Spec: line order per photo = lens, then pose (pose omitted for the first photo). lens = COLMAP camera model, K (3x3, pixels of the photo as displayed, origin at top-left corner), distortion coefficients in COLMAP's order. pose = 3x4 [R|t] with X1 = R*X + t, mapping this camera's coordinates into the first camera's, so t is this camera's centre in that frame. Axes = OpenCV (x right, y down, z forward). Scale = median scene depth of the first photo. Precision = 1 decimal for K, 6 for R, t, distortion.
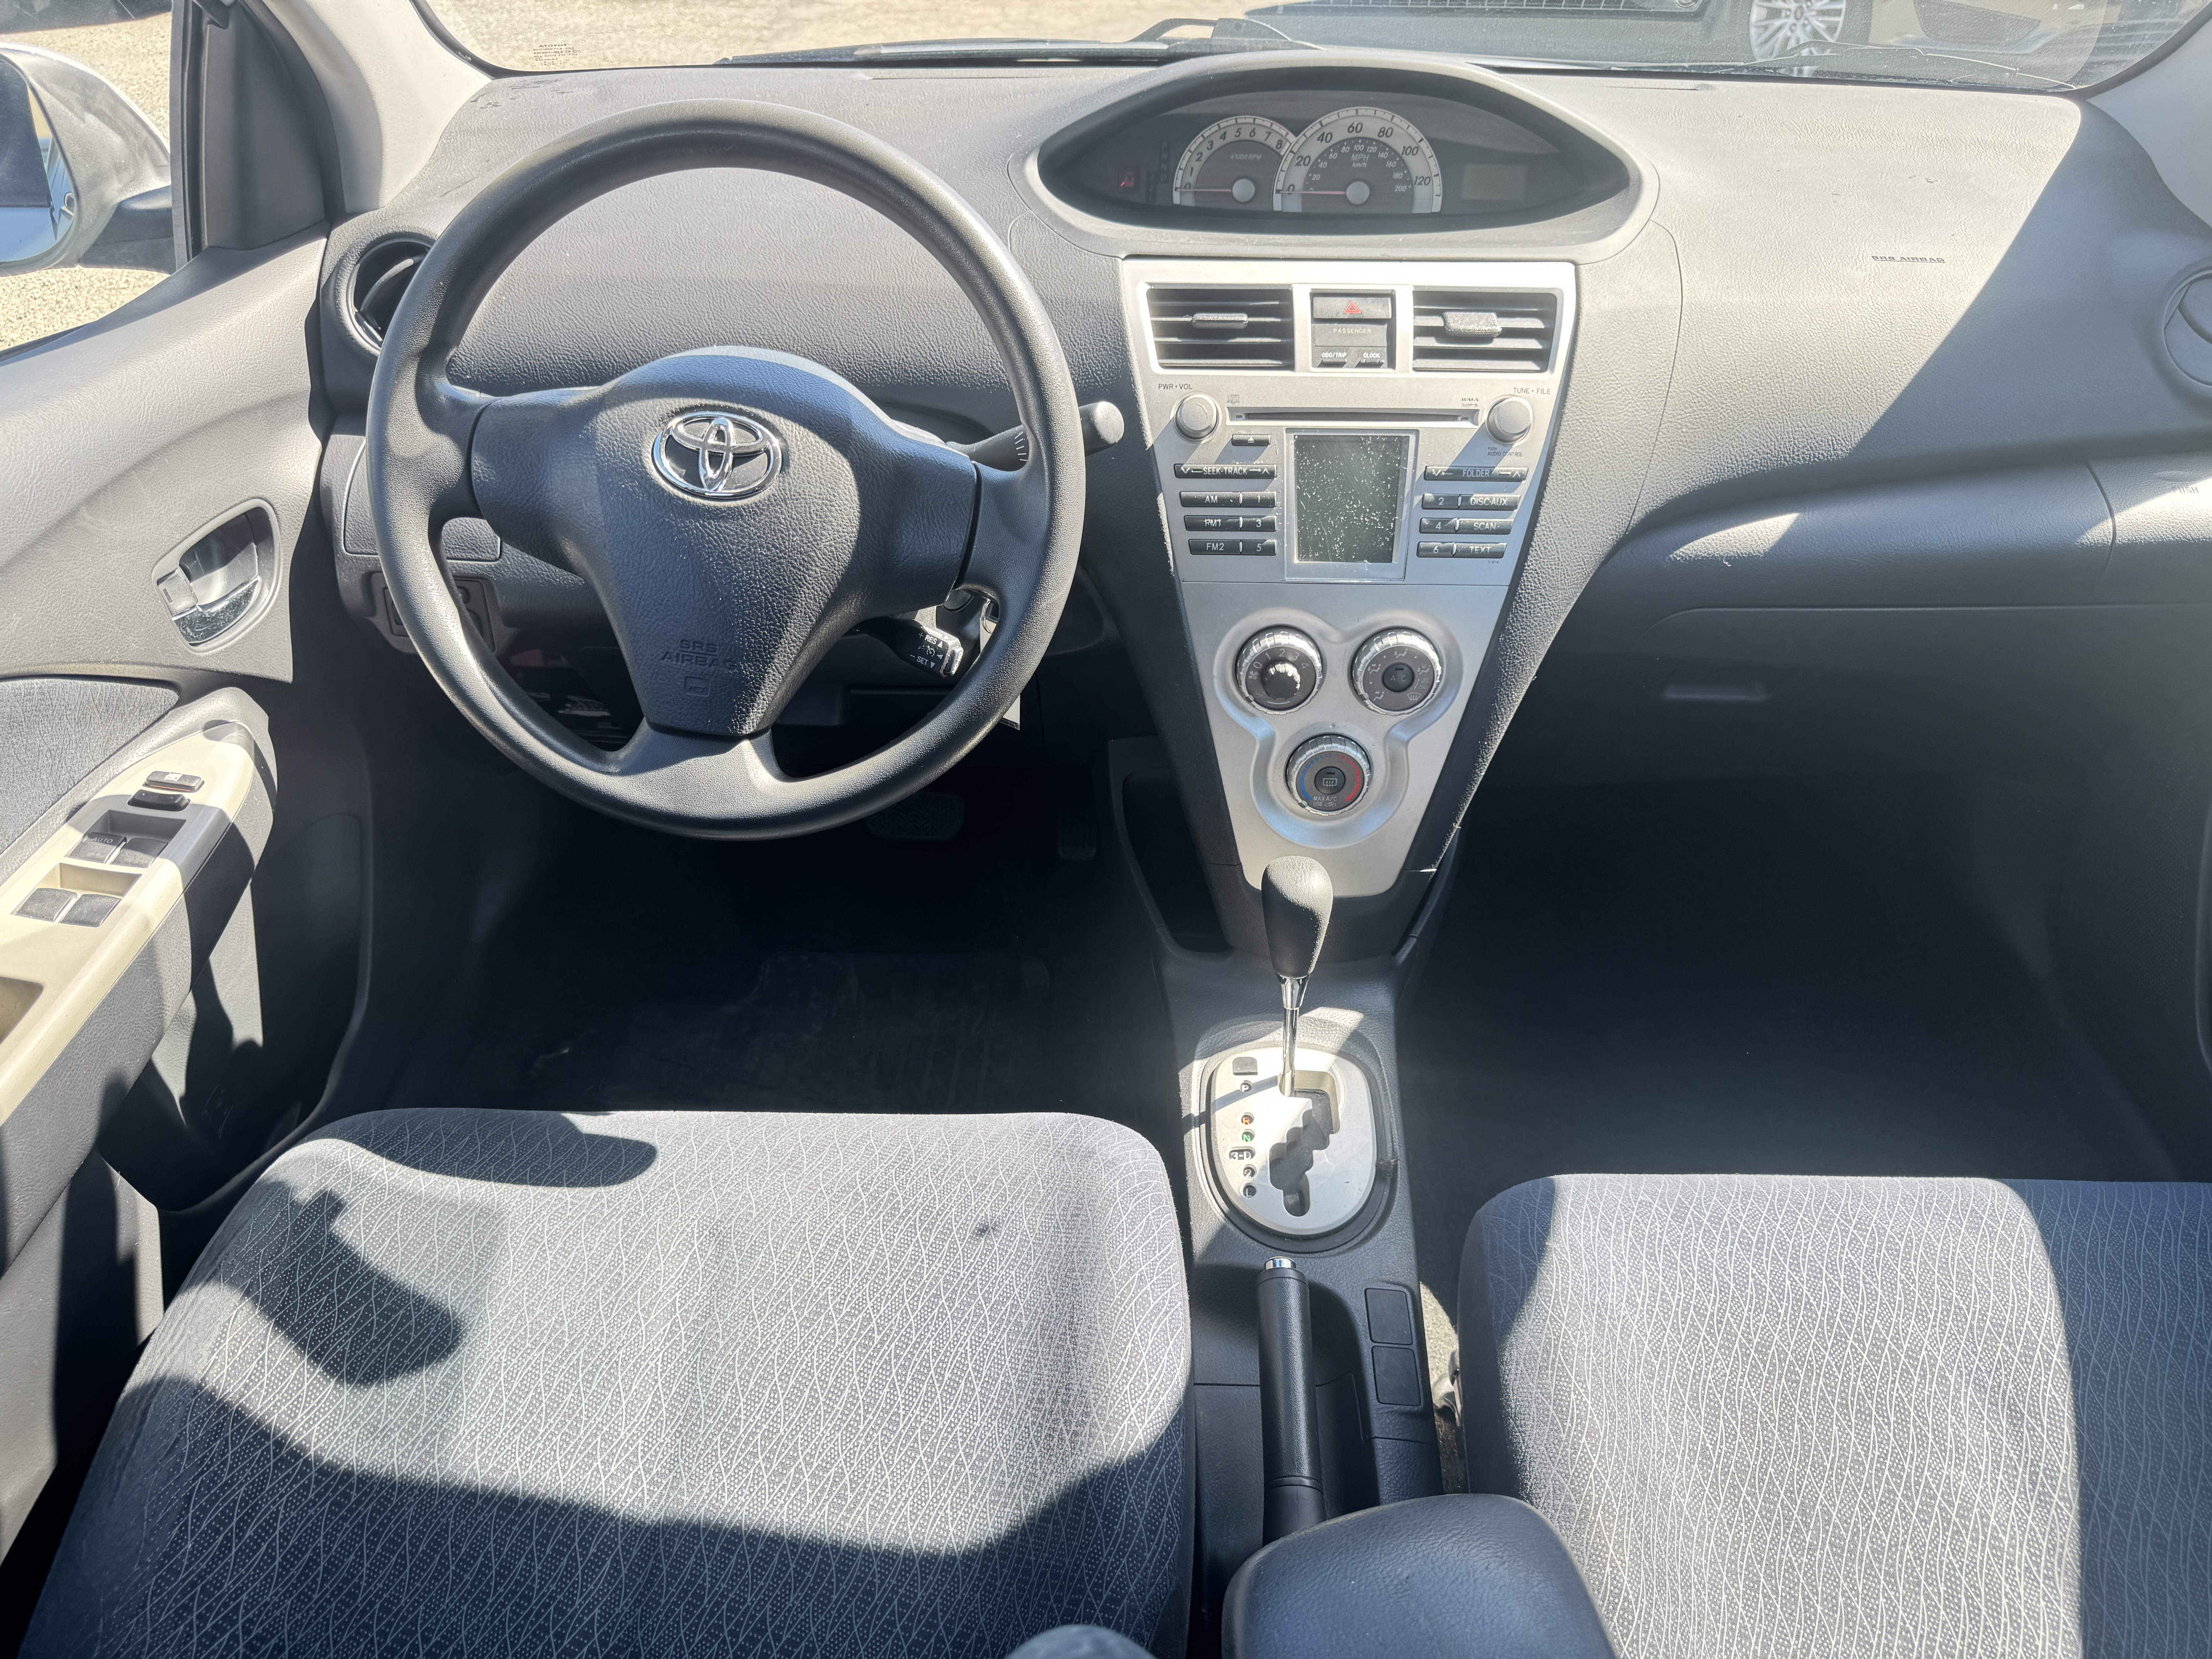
lens RADIAL K [[1611.6, 0, 1097.3], [0, 1611.6, 837.9], [0, 0, 1]] dist [0.073030, -0.141537]
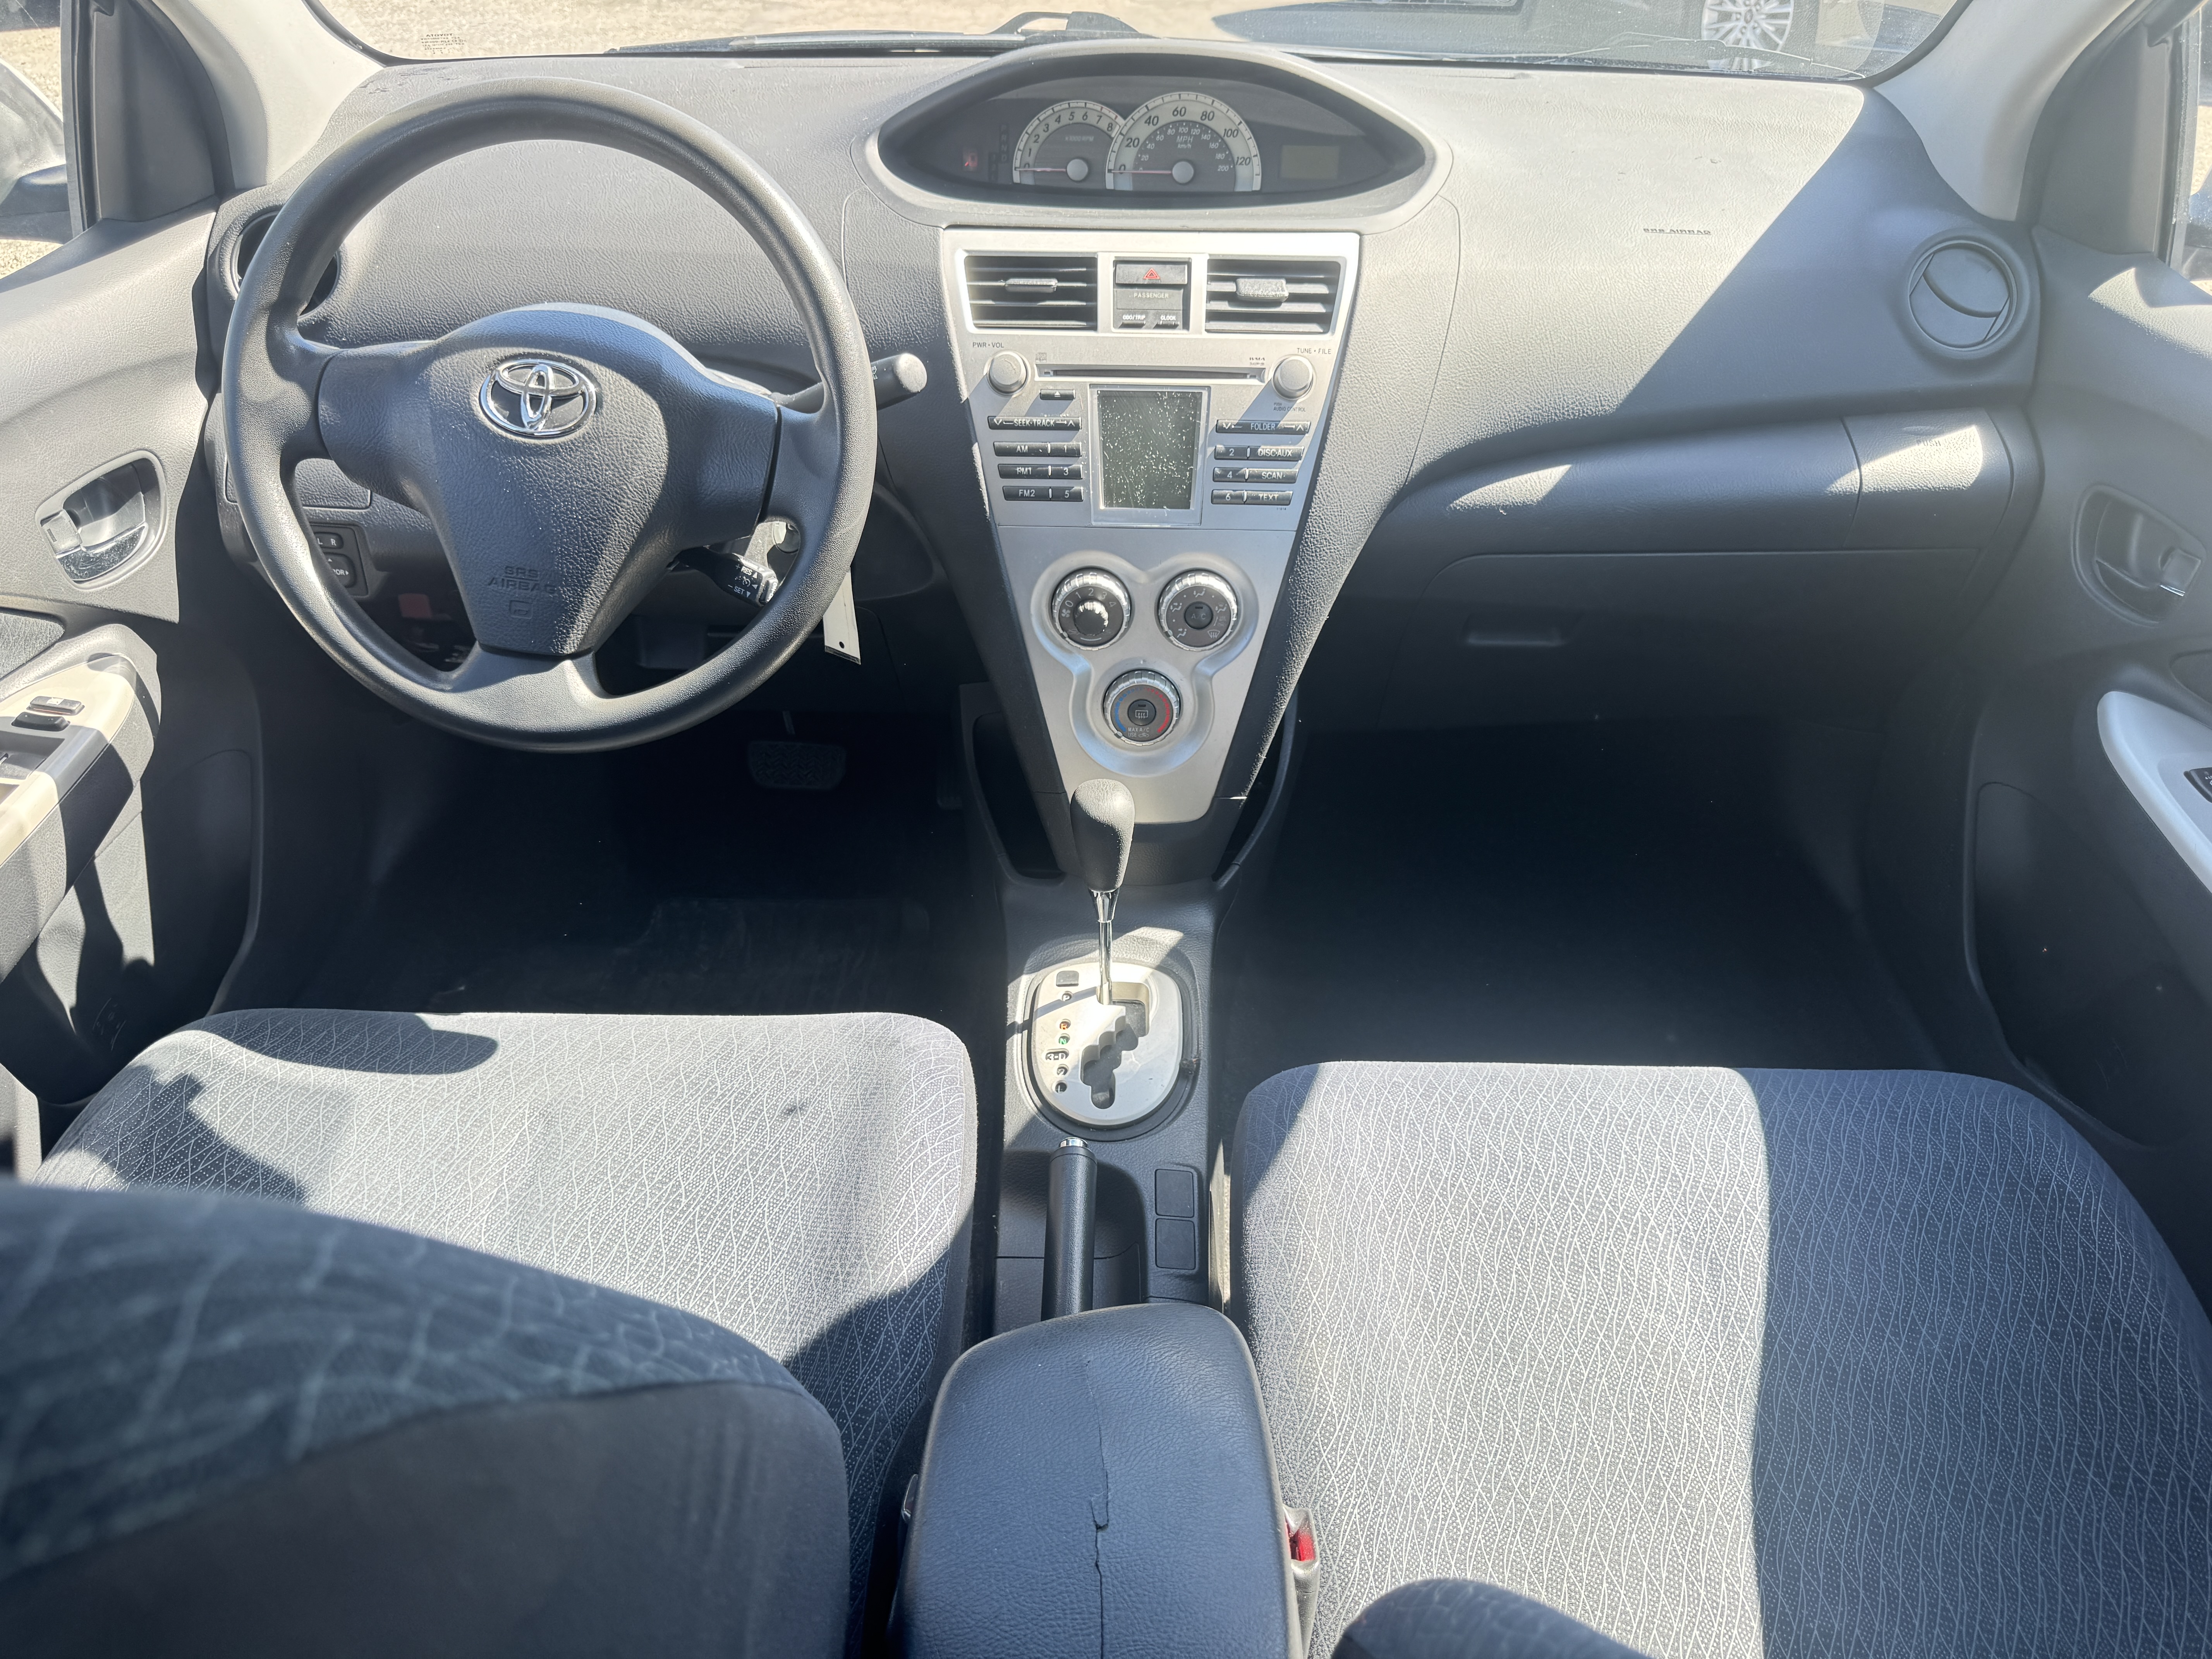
lens RADIAL K [[1597.6, 0, 1093.7], [0, 1597.6, 830.1], [0, 0, 1]] dist [0.070194, -0.122257]
pose [[0.999969, -0.001469, 0.007716, 0.109483], [0.001497, 0.999992, -0.003604, 0.049977], [-0.007711, 0.003616, 0.999964, -0.075956]]
